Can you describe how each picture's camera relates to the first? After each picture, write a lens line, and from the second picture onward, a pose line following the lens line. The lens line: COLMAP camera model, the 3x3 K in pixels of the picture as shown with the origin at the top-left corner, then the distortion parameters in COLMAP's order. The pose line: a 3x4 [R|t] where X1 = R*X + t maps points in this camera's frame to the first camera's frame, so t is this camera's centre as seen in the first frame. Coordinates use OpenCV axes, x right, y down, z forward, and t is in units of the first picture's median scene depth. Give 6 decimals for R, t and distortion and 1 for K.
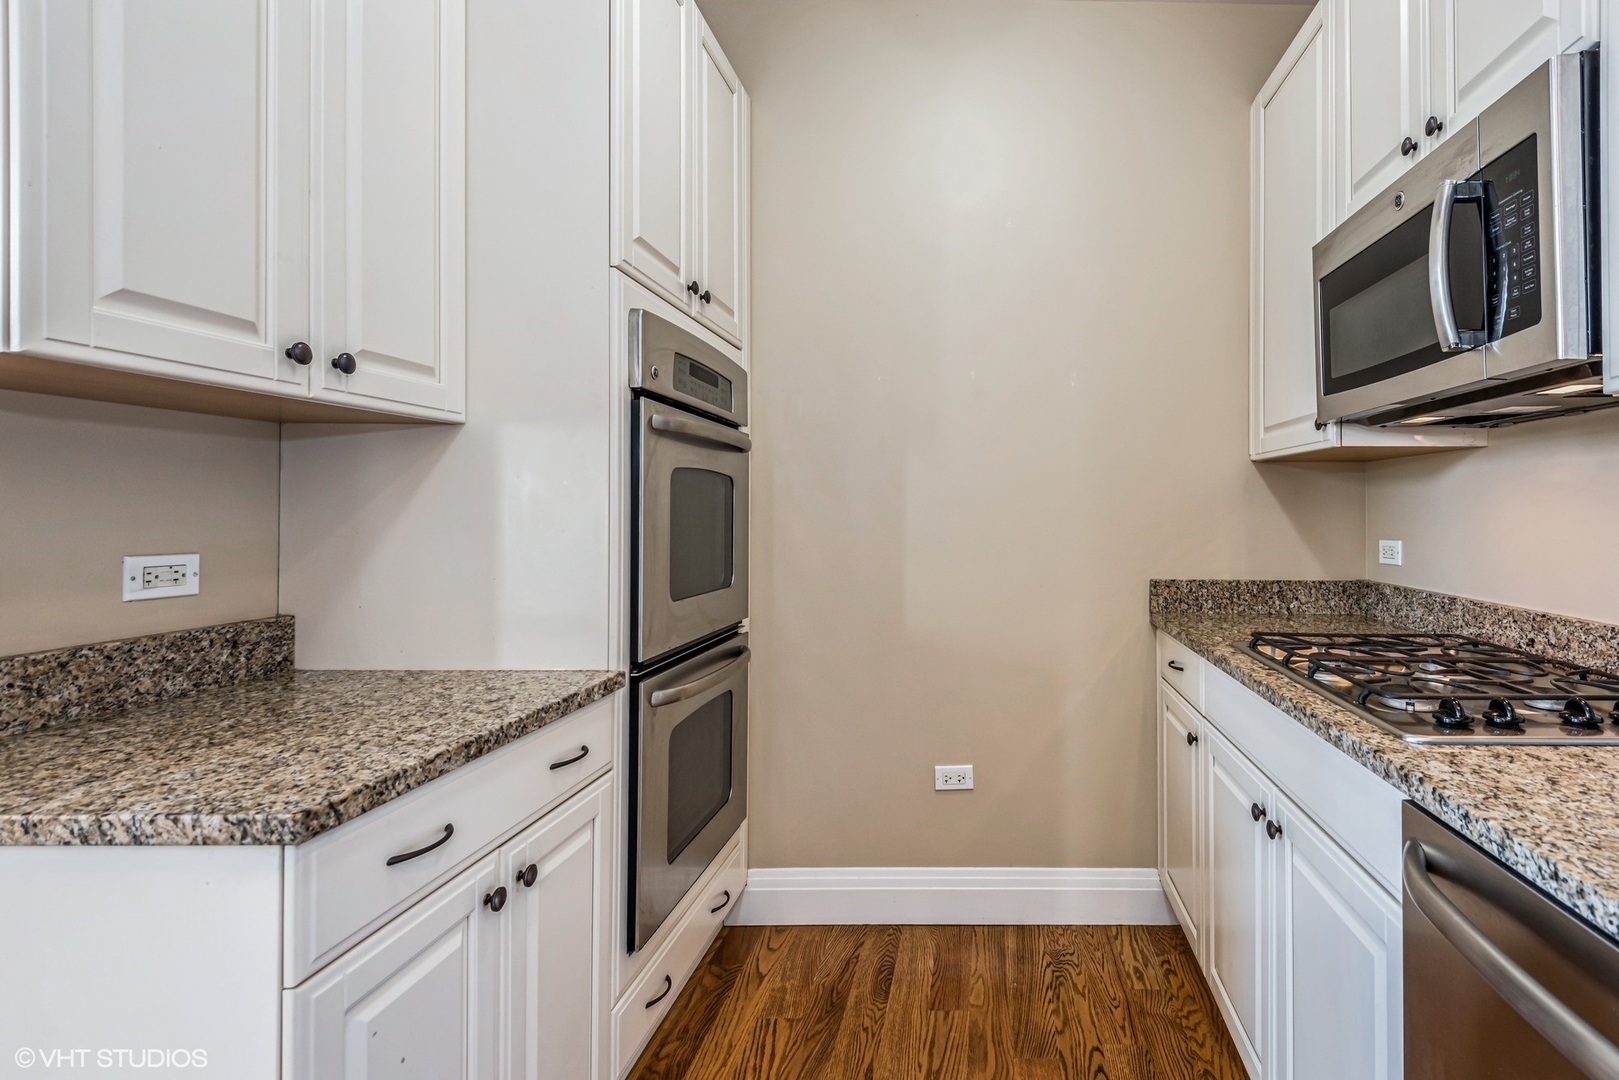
lens RADIAL K [[792.8, 0, 1012.3], [0, 792.8, 509.3], [0, 0, 1]] dist [0.003725, -0.000079]
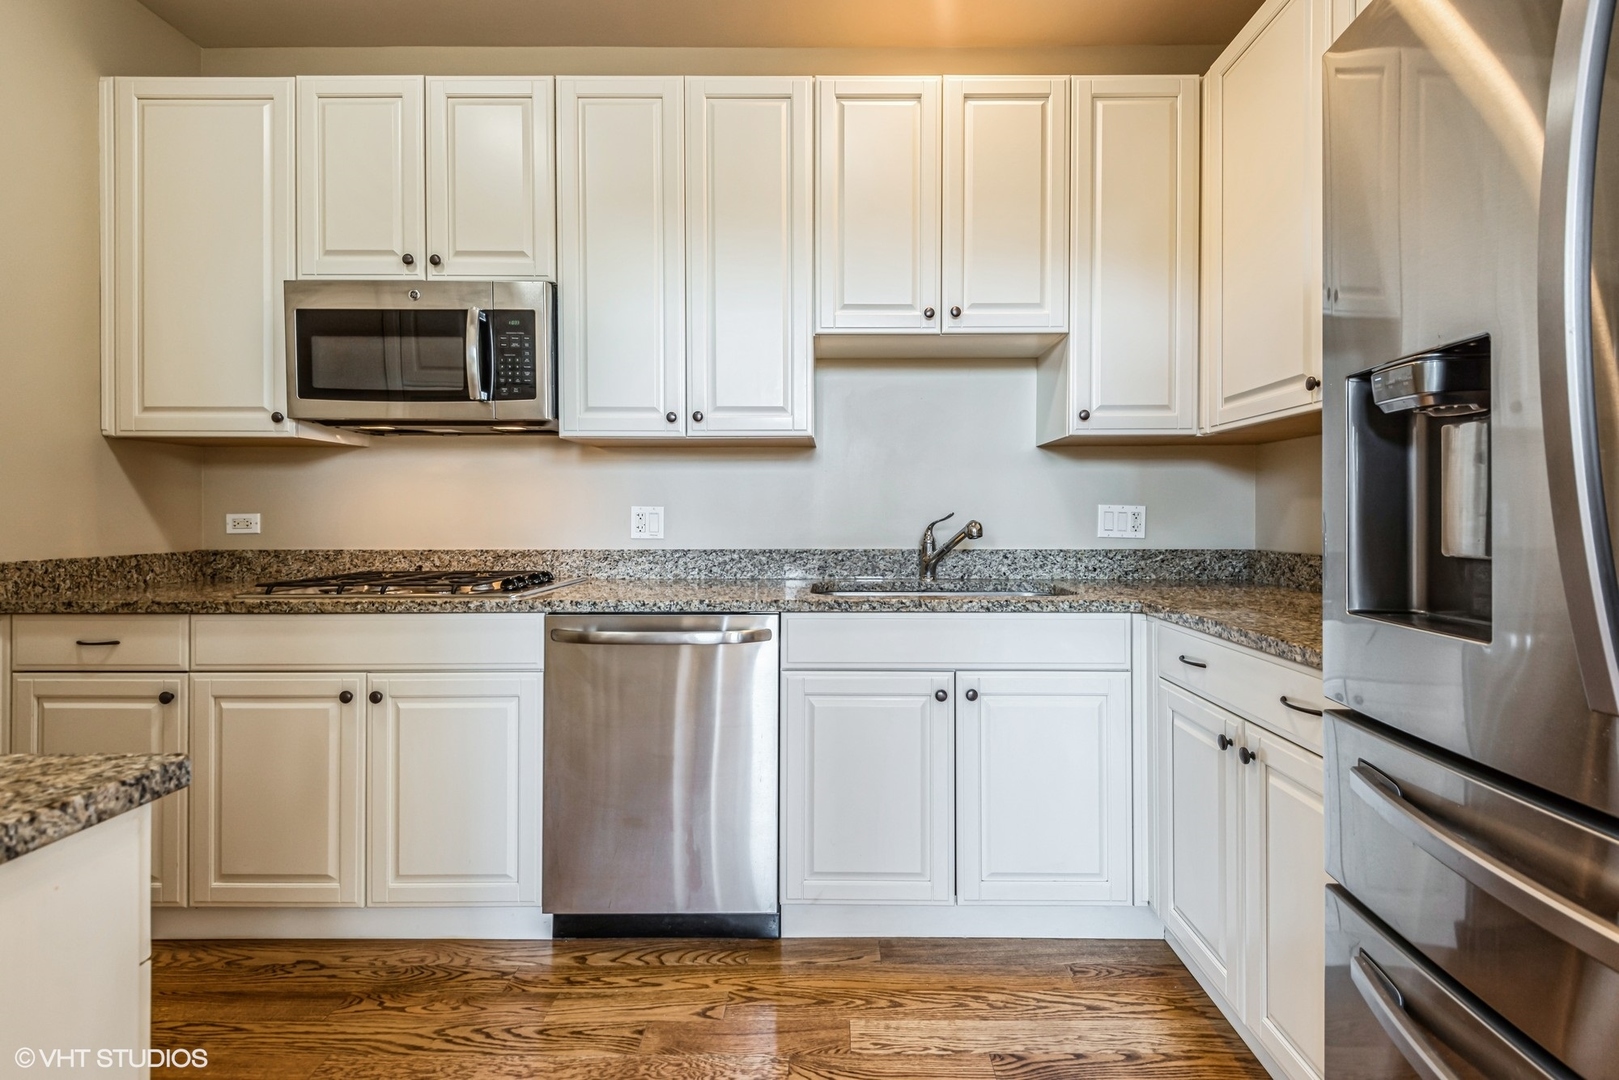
lens RADIAL K [[732.5, 0, 802.7], [0, 732.5, 516.0], [0, 0, 1]] dist [0.019735, -0.015711]
pose [[0.059596, -0.009653, 0.998176, -1.474480], [-0.000774, 0.999952, 0.009717, 0.073362], [-0.998222, -0.001352, 0.059586, 0.173198]]
